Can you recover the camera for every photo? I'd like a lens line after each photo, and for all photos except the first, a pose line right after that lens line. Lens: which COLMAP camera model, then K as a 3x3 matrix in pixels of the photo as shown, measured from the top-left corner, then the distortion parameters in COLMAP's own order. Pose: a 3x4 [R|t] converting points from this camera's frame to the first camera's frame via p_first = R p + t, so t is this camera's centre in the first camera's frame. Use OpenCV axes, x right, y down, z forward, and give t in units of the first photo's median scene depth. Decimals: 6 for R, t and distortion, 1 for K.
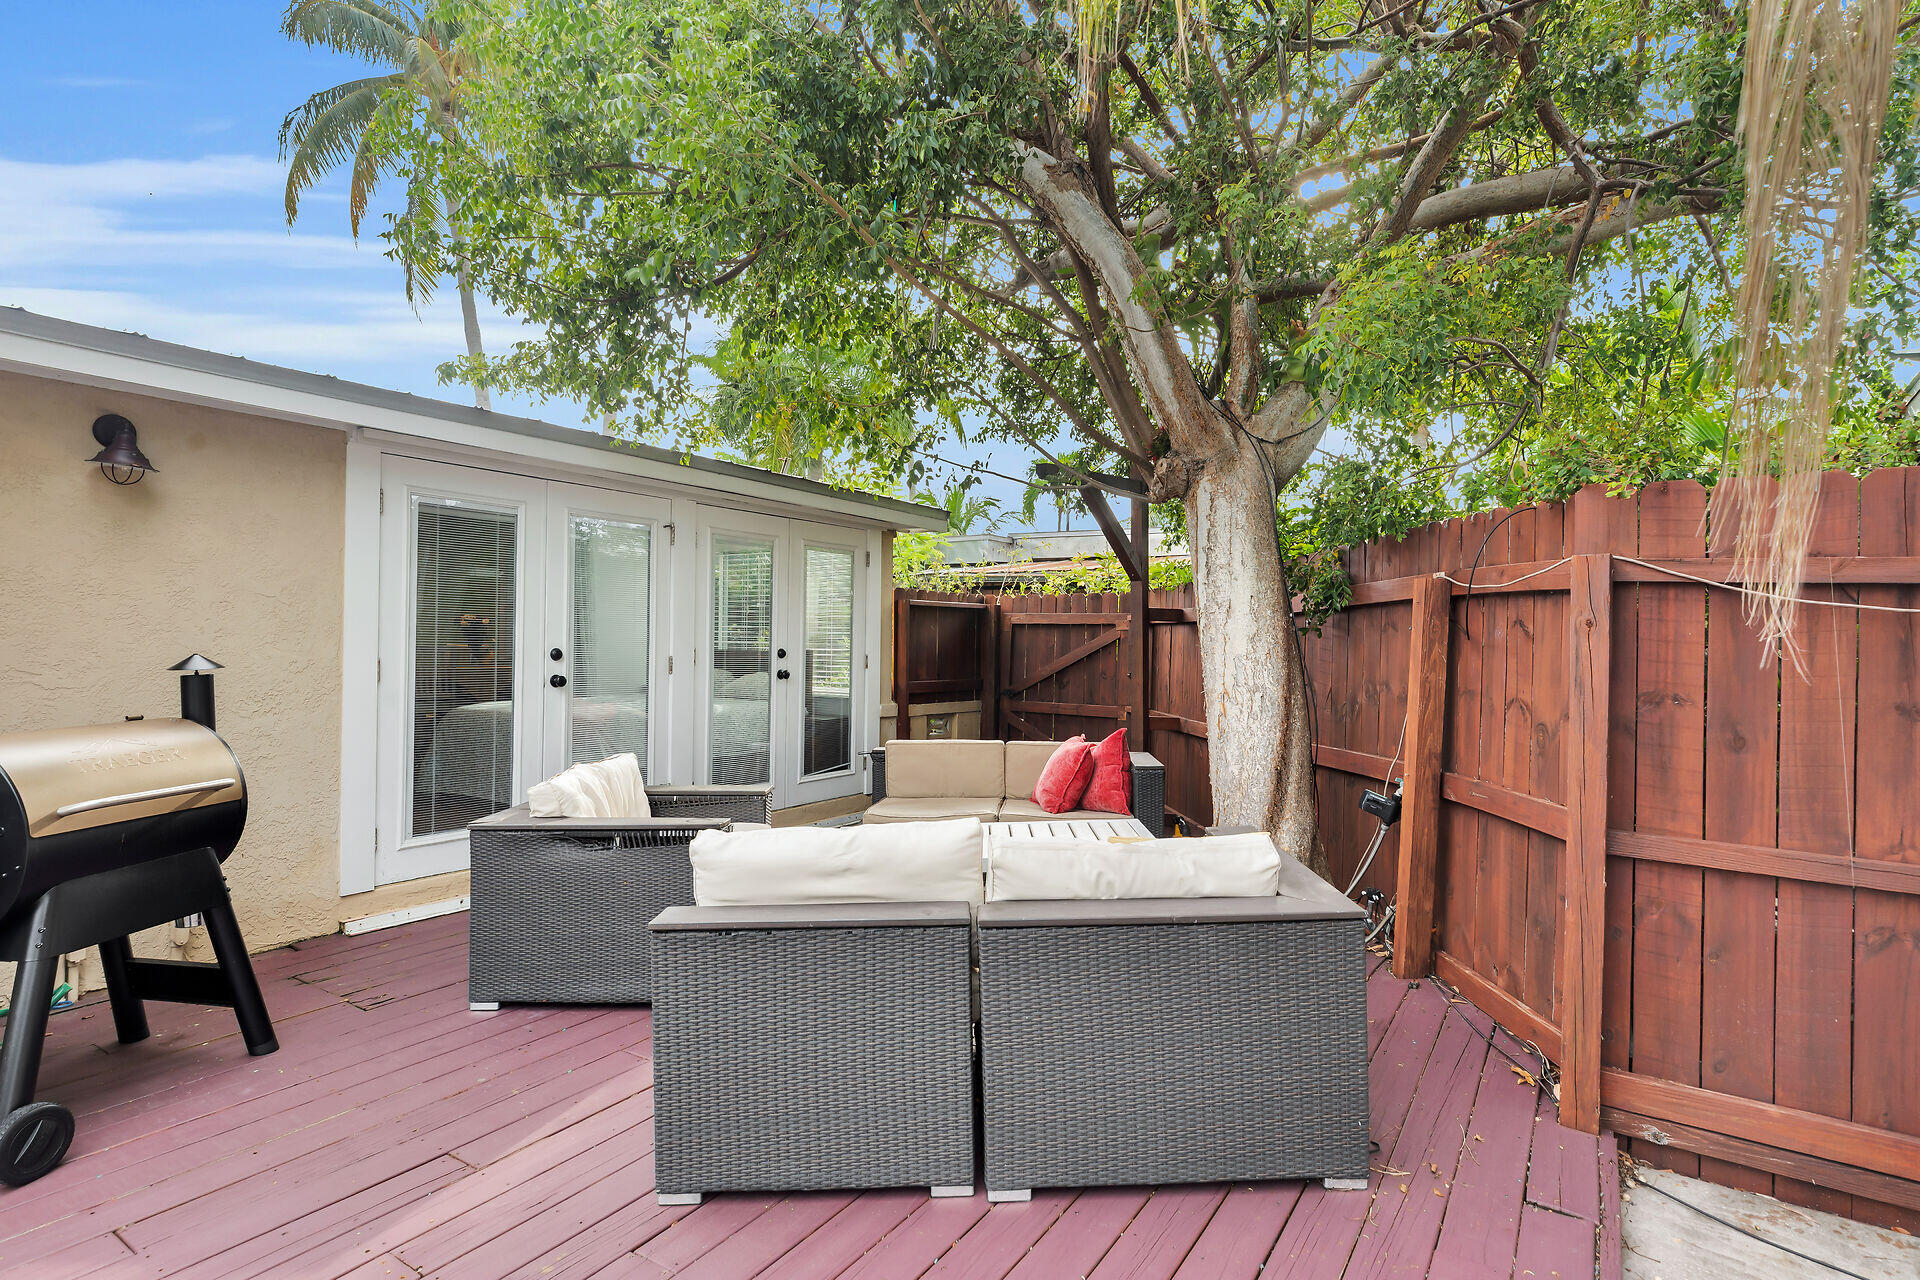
lens RADIAL K [[927.5, 0, 960.9], [0, 927.5, 636.9], [0, 0, 1]] dist [-0.000782, -0.000381]
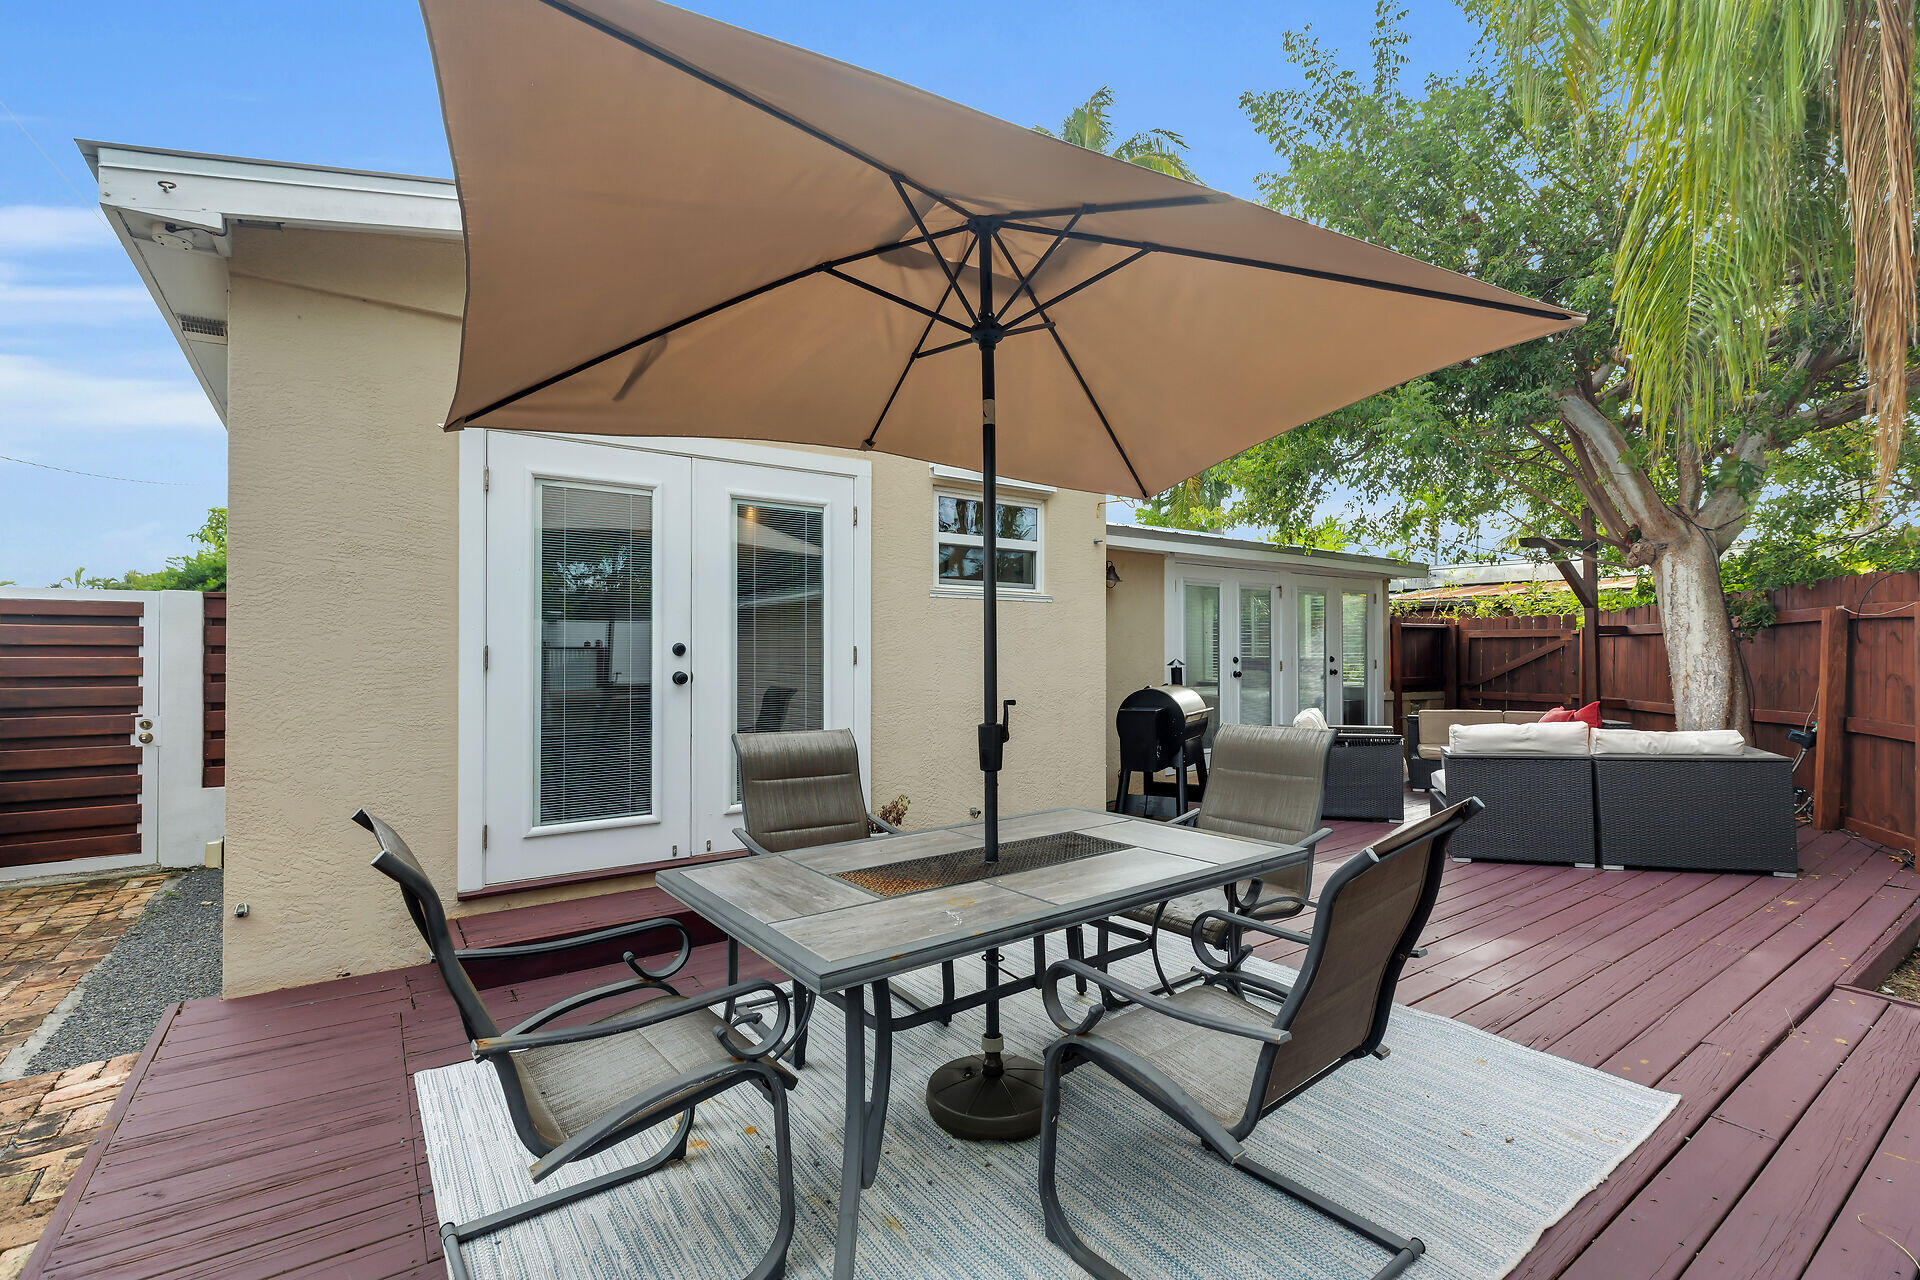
lens RADIAL K [[847.0, 0, 958.8], [0, 847.0, 645.1], [0, 0, 1]] dist [0.002752, 0.000553]
pose [[0.935775, -0.019252, -0.352072, -0.431556], [0.016563, 0.999806, -0.010650, -0.003681], [0.352208, 0.004135, 0.935913, -0.979238]]
